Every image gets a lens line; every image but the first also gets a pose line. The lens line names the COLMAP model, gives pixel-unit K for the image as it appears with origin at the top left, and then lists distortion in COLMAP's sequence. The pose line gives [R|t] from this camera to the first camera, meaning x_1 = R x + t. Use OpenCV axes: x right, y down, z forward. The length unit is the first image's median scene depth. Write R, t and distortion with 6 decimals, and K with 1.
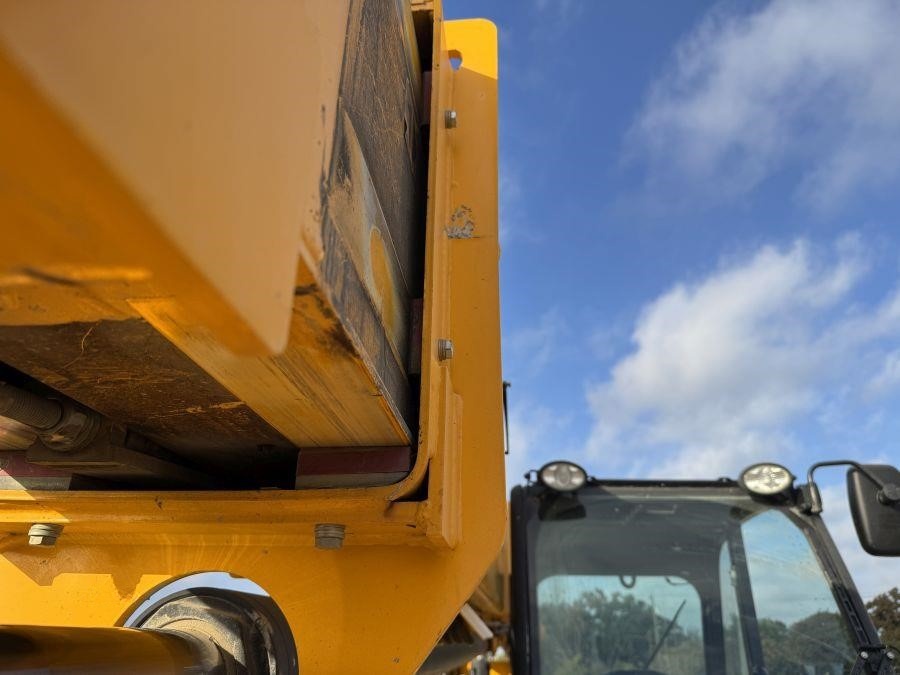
lens RADIAL K [[675.8, 0, 450.0], [0, 675.8, 337.5], [0, 0, 1]] dist [0.047812, -0.068963]
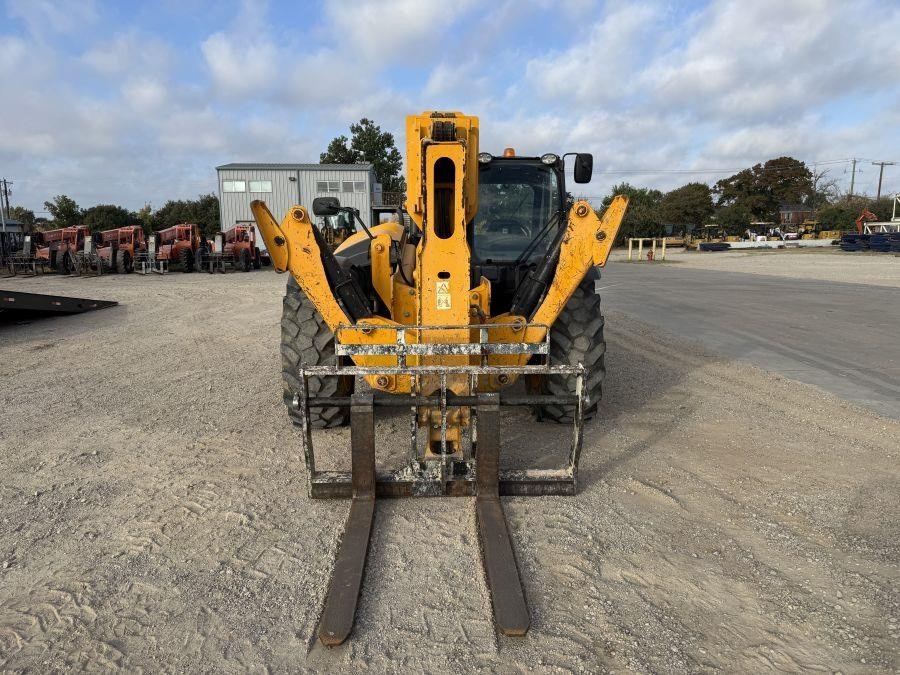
lens RADIAL K [[675.8, 0, 450.0], [0, 675.8, 337.5], [0, 0, 1]] dist [0.047812, -0.068963]
pose [[0.993486, -0.032082, 0.109342, -0.339860], [-0.035803, 0.823073, 0.566807, -0.837144], [-0.108181, -0.567029, 0.816563, -1.891320]]
